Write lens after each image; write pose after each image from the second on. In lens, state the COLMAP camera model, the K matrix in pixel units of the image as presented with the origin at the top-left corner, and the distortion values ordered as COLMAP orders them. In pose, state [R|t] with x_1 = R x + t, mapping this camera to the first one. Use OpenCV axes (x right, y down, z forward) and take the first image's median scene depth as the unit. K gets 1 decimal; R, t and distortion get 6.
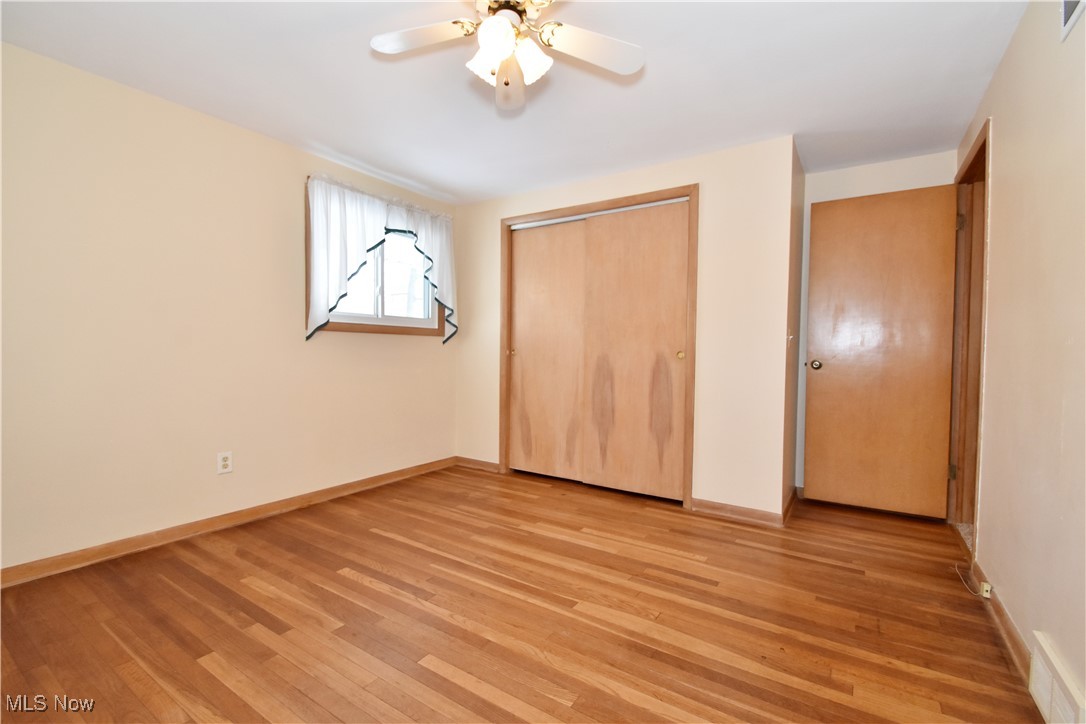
lens RADIAL K [[472.5, 0, 541.1], [0, 472.5, 362.6], [0, 0, 1]] dist [0.001943, -0.013836]
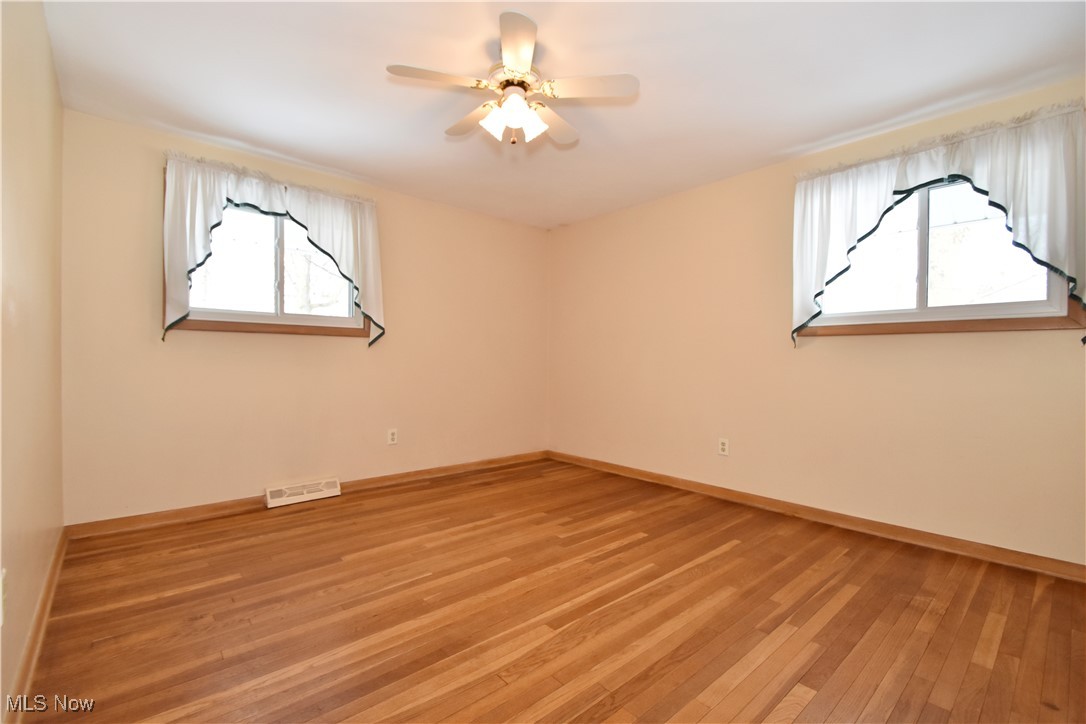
lens RADIAL K [[472.5, 0, 541.1], [0, 472.5, 362.6], [0, 0, 1]] dist [0.001943, -0.013836]
pose [[-0.259921, -0.005949, -0.965612, 0.763017], [-0.035217, 0.999374, 0.003323, 0.000048], [0.964988, 0.034870, -0.259967, 0.954568]]
